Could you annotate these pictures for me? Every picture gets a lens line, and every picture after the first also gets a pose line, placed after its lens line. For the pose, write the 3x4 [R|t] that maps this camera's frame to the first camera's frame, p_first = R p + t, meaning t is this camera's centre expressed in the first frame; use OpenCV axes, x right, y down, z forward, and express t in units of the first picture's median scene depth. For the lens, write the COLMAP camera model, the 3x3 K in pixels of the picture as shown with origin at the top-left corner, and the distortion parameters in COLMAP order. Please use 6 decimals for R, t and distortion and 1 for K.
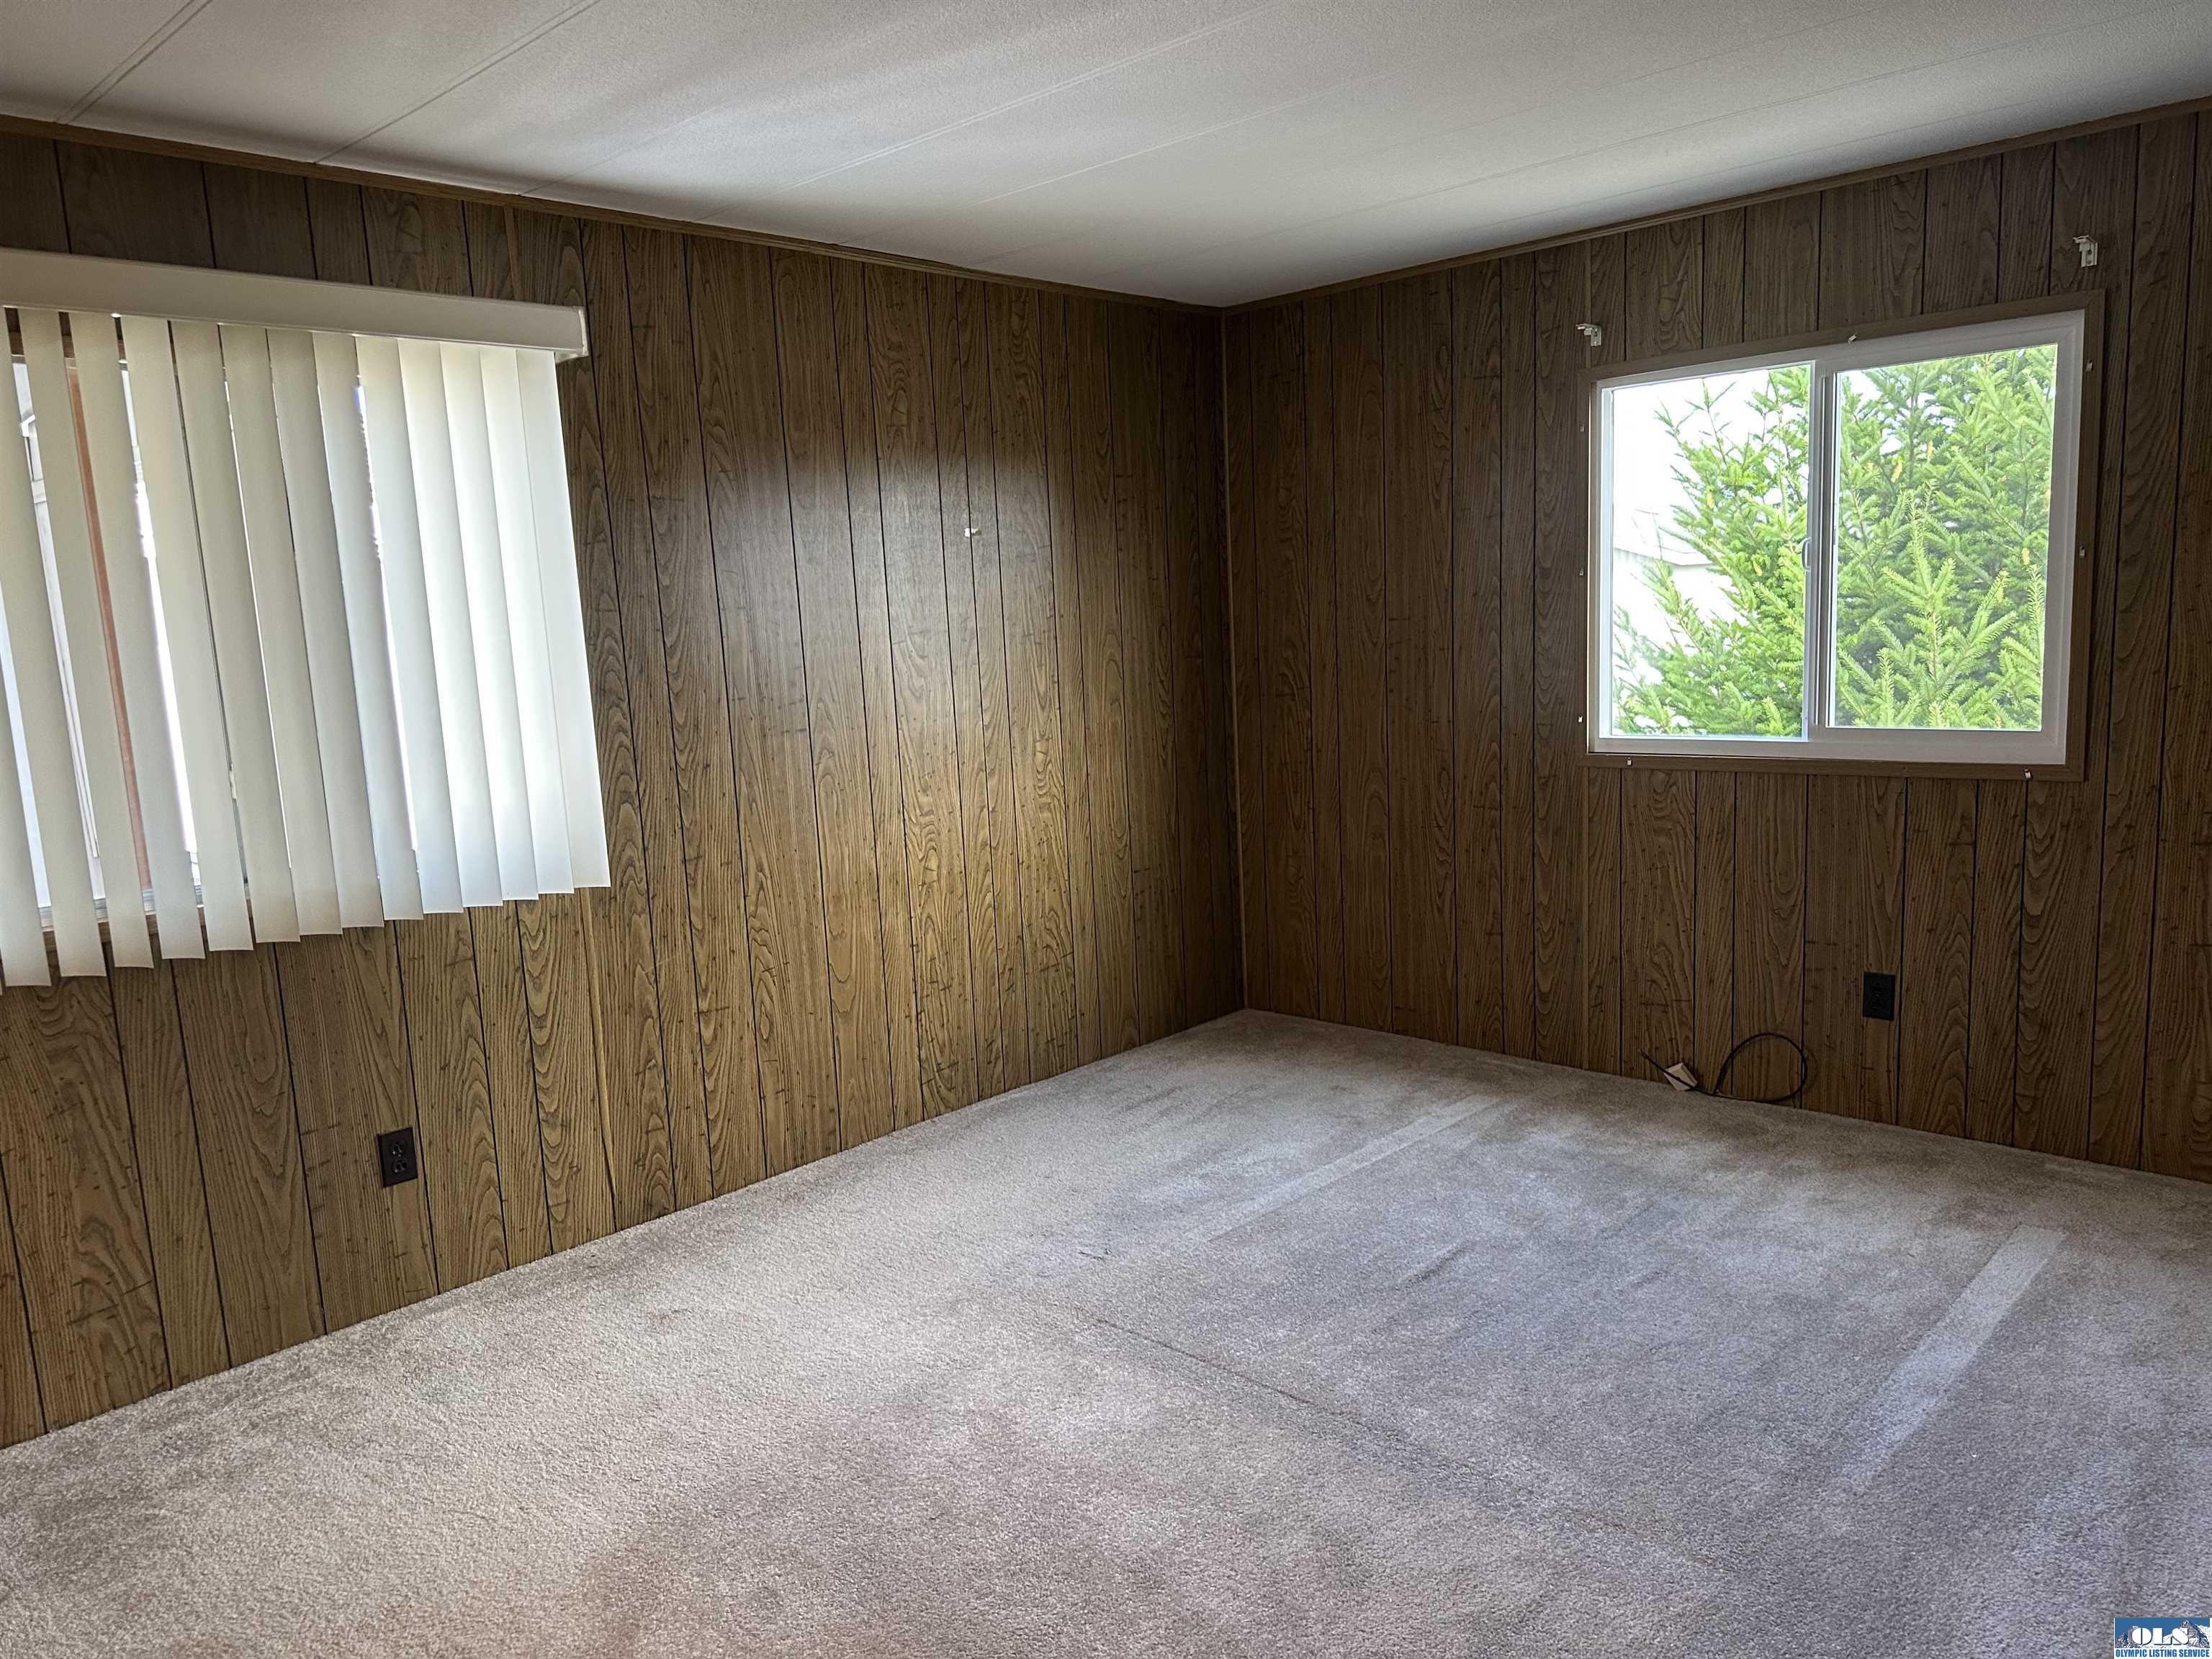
lens RADIAL K [[1551.6, 0, 1106.6], [0, 1551.6, 841.5], [0, 0, 1]] dist [0.048629, -0.044621]
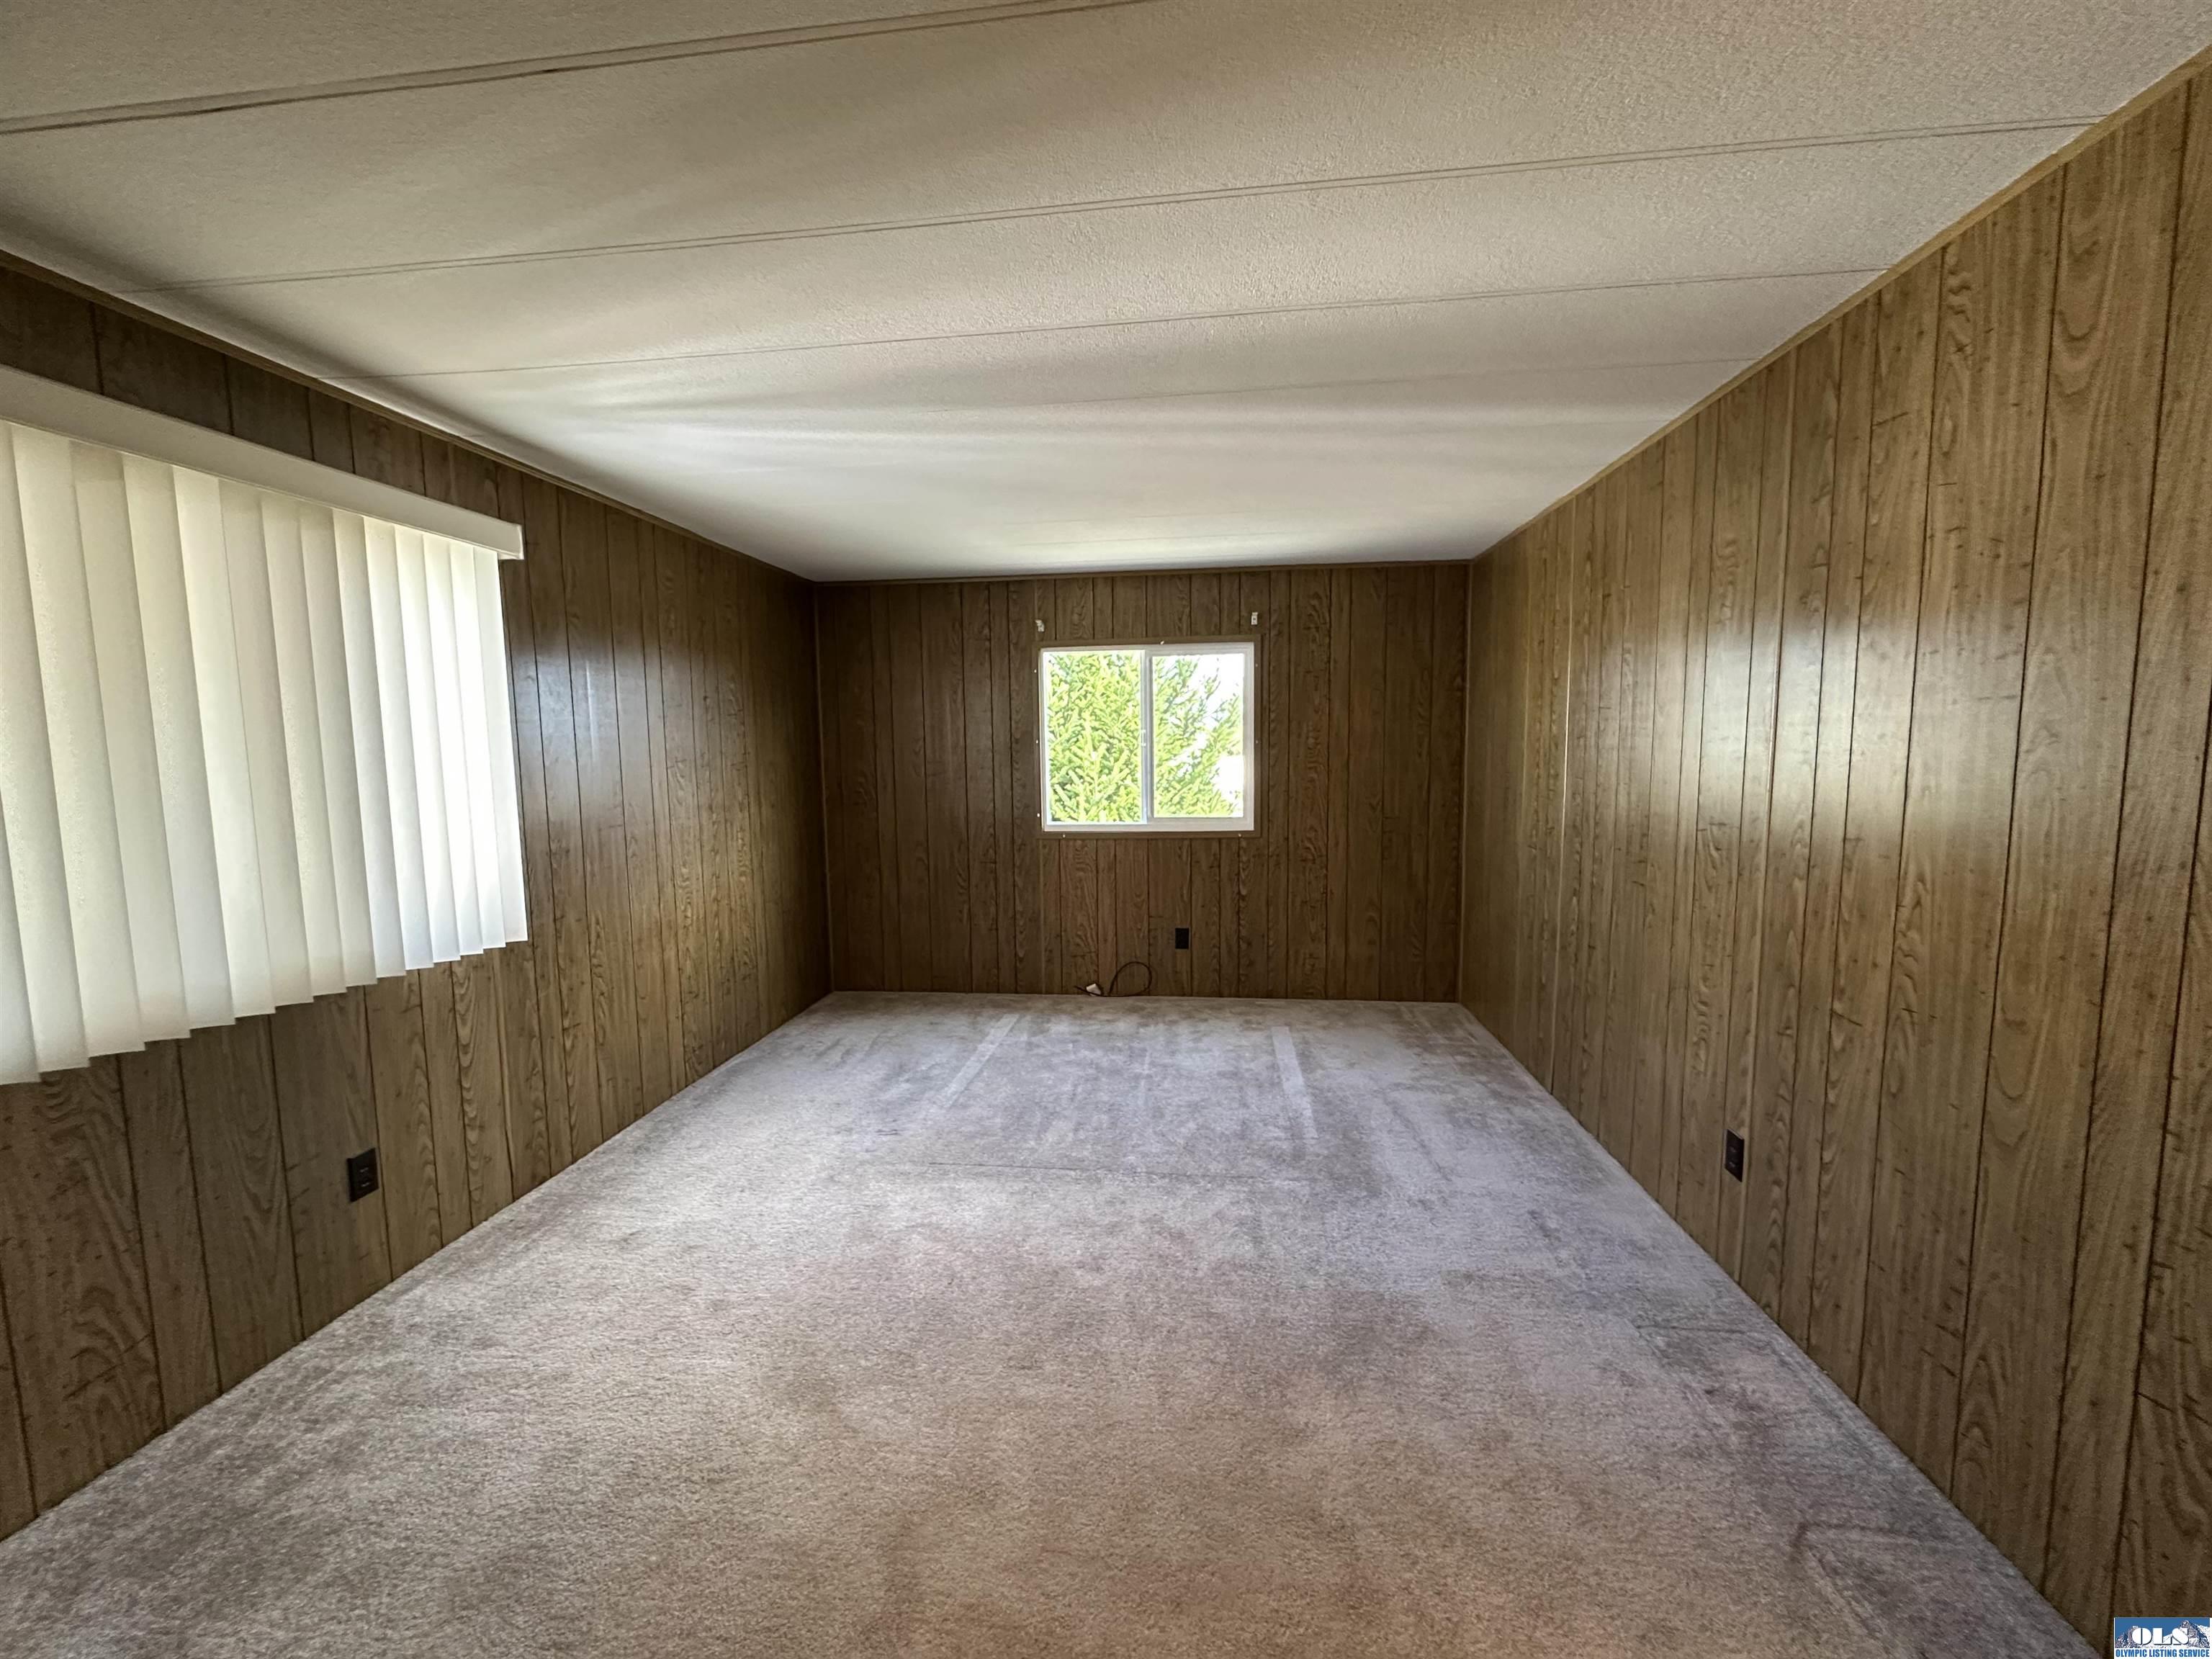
lens RADIAL K [[880.0, 0, 1108.0], [0, 880.0, 830.5], [0, 0, 1]] dist [-0.004381, 0.001247]
pose [[0.798064, -0.020545, 0.602223, -0.338354], [0.065849, 0.996407, -0.053271, 0.007092], [-0.598964, 0.082170, 0.796549, 0.071293]]
